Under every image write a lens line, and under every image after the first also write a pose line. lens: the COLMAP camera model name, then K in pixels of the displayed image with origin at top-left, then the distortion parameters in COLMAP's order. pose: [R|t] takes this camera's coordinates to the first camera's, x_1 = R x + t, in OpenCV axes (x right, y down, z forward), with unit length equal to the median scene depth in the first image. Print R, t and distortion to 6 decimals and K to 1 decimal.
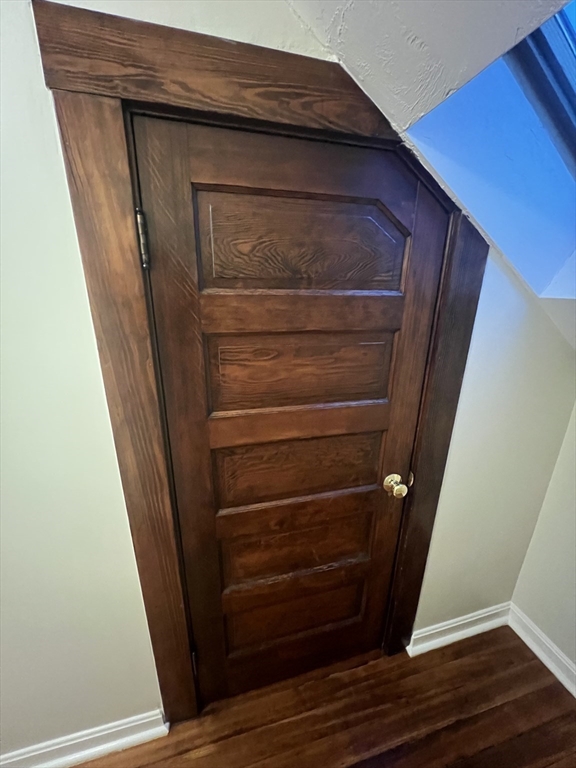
lens RADIAL K [[307.4, 0, 288.0], [0, 307.4, 384.0], [0, 0, 1]] dist [0.000382, 0.000065]
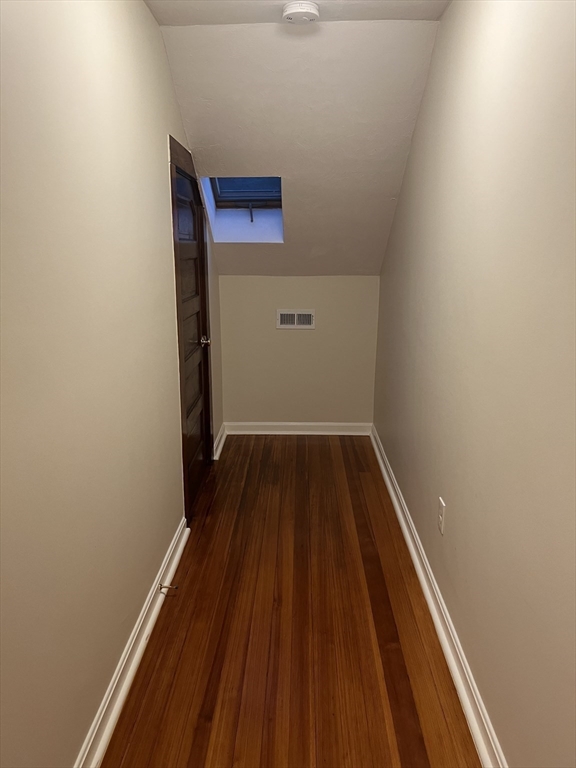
lens RADIAL K [[579.8, 0, 288.0], [0, 579.8, 384.0], [0, 0, 1]] dist [0.050924, -0.006006]
pose [[0.273624, -0.245248, 0.930045, -2.575677], [0.302824, 0.939738, 0.158712, 0.148704], [-0.912923, 0.238212, 0.331402, -0.519596]]
